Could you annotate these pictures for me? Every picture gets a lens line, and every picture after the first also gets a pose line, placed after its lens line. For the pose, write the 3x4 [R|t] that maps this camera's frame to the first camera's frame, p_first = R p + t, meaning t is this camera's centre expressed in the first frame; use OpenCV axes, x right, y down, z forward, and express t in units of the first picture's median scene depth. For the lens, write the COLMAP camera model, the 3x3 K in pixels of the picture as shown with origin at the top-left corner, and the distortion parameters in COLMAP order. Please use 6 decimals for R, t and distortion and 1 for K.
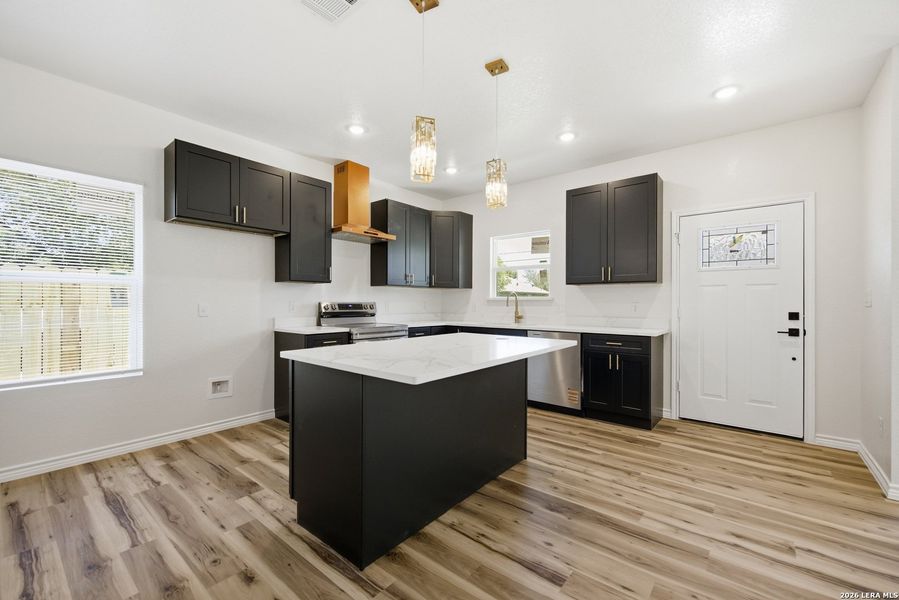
lens RADIAL K [[374.3, 0, 451.0], [0, 374.3, 301.4], [0, 0, 1]] dist [0.014537, -0.004534]
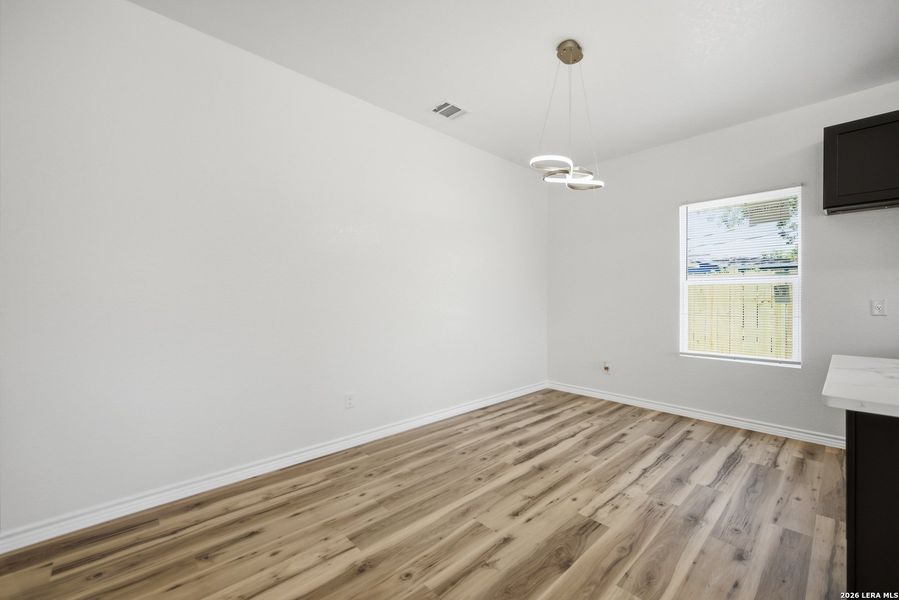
lens RADIAL K [[374.3, 0, 453.7], [0, 374.3, 298.1], [0, 0, 1]] dist [0.014537, -0.004534]
pose [[-0.119186, -0.006209, -0.992853, 0.314829], [-0.001272, 0.999981, -0.006100, 0.008077], [0.992871, 0.000536, -0.119191, 0.167311]]
